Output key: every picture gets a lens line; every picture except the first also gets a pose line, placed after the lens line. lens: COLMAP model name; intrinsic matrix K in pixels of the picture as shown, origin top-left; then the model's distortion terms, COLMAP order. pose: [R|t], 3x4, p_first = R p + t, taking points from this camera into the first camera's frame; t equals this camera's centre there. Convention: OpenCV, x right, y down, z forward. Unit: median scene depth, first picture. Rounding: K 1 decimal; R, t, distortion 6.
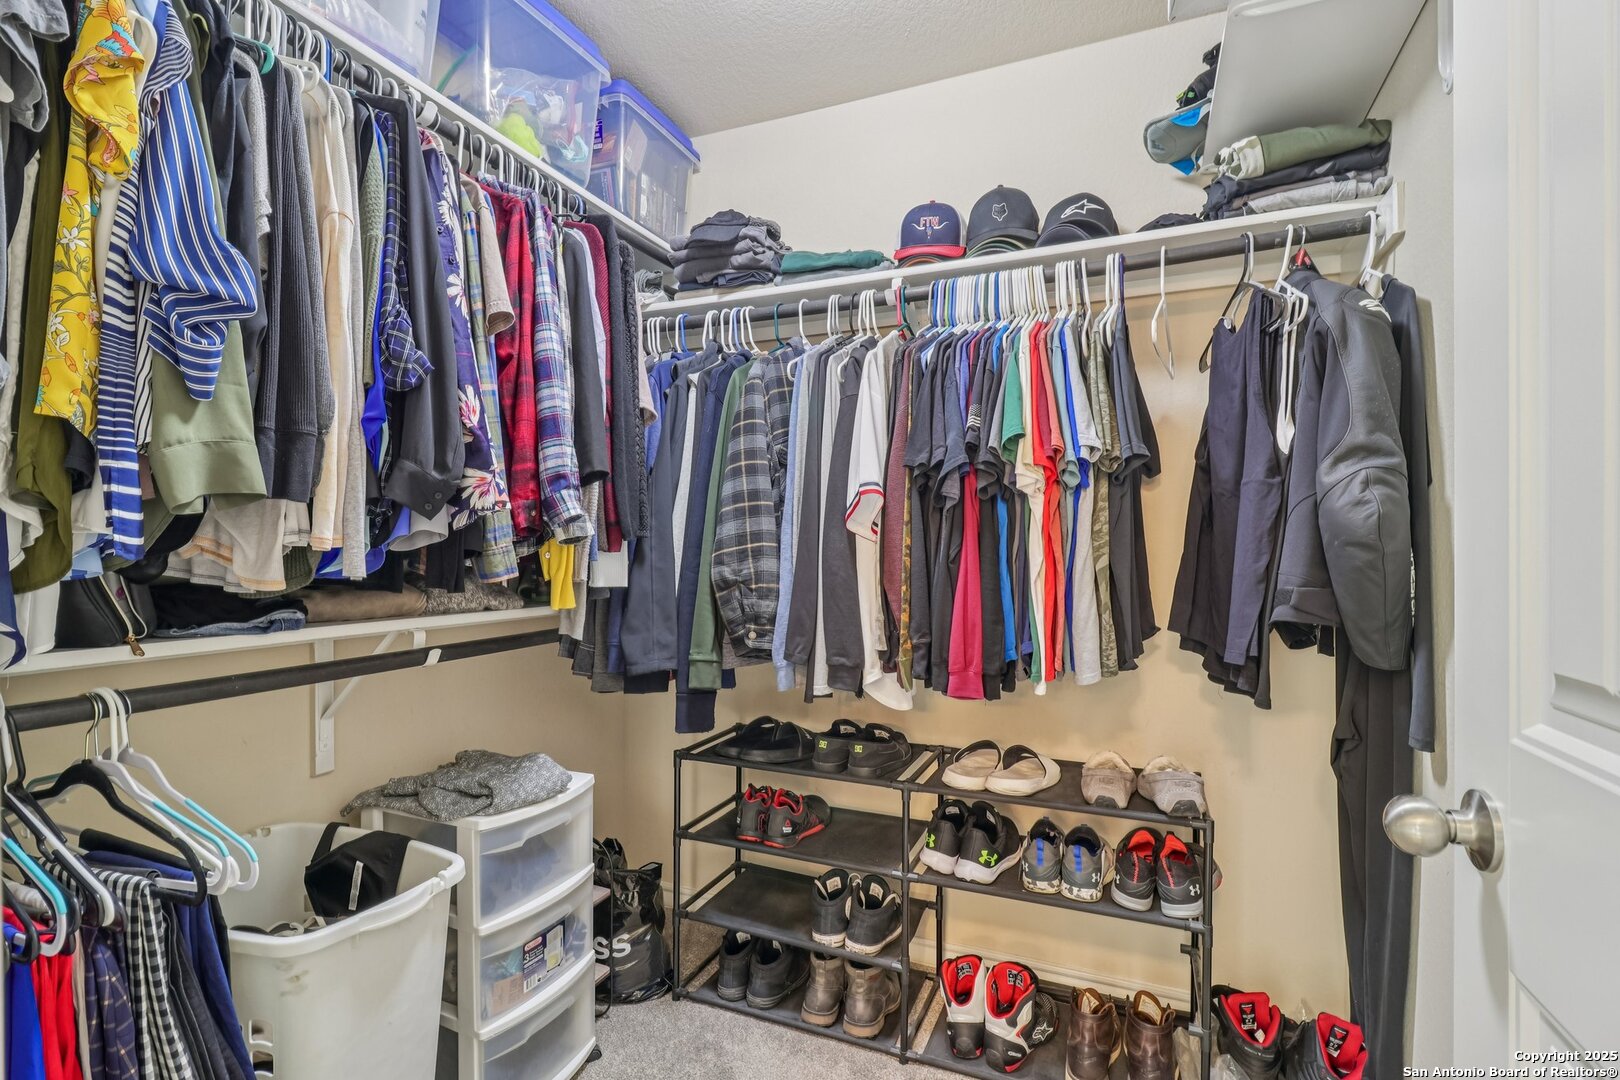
lens RADIAL K [[751.5, 0, 811.9], [0, 751.5, 549.9], [0, 0, 1]] dist [0.005480, 0.001310]
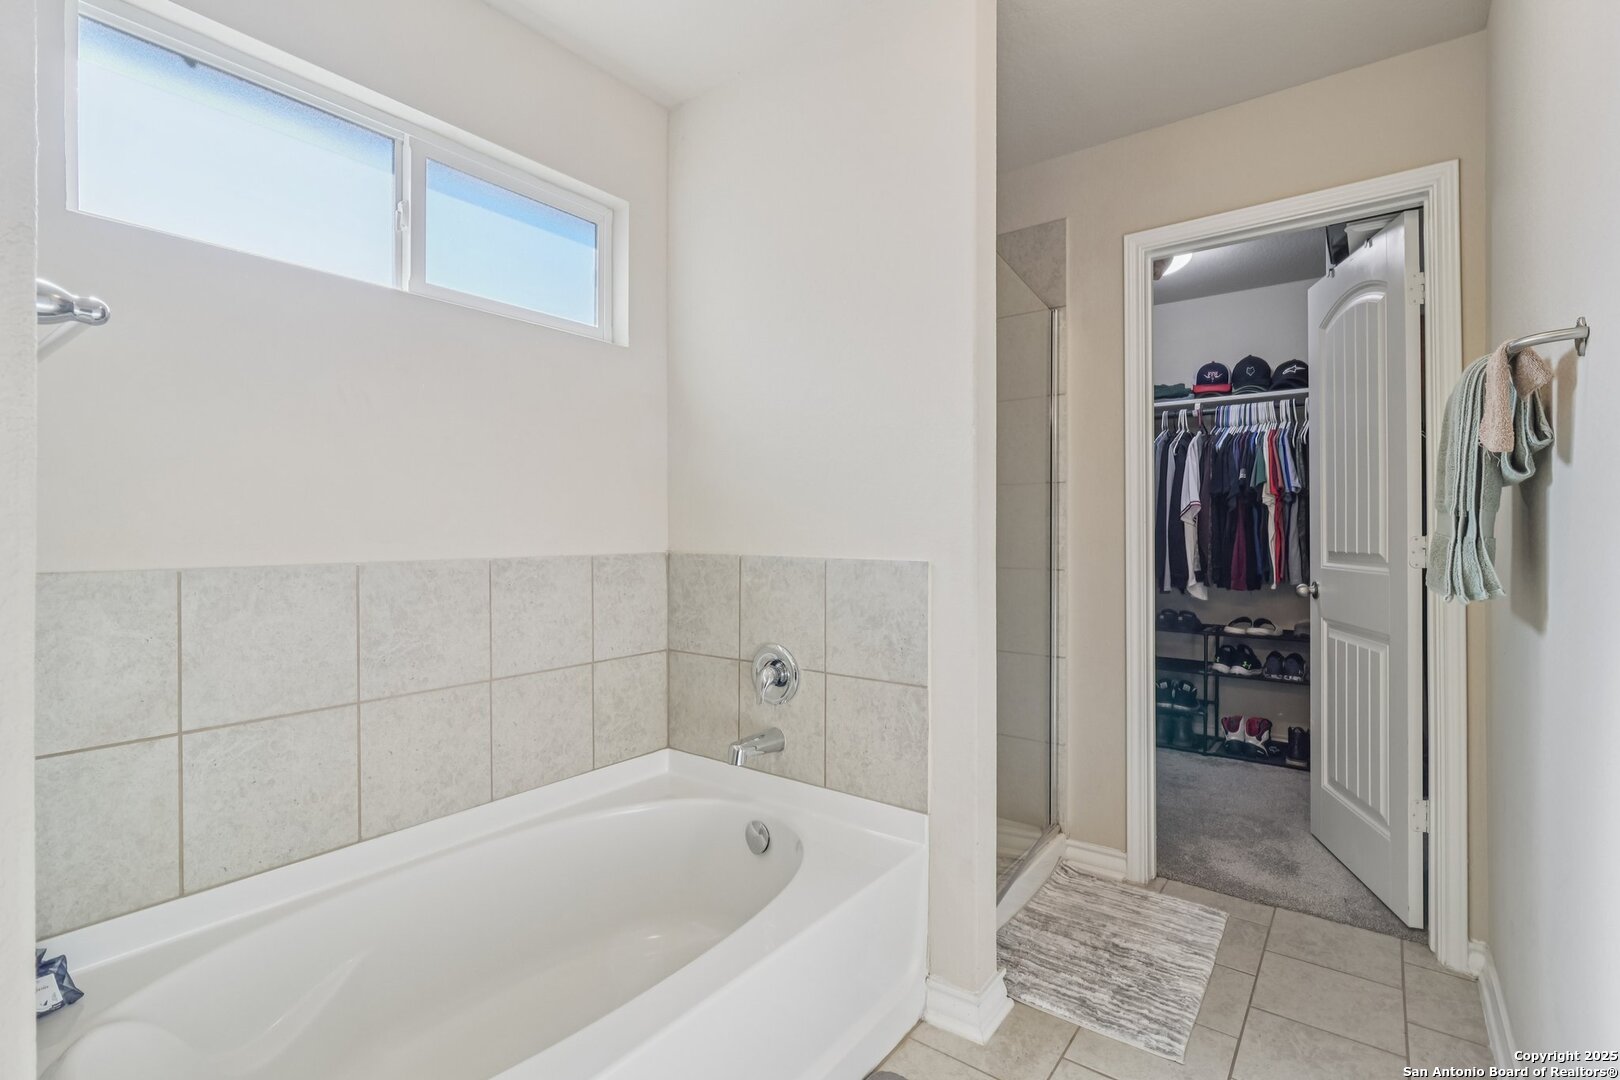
lens RADIAL K [[751.5, 0, 807.9], [0, 751.5, 535.3], [0, 0, 1]] dist [0.005480, 0.001310]
pose [[0.971021, -0.005013, -0.238943, -0.504085], [0.006913, 0.999951, 0.007114, -0.005013], [0.238896, -0.008560, 0.971007, -1.508429]]
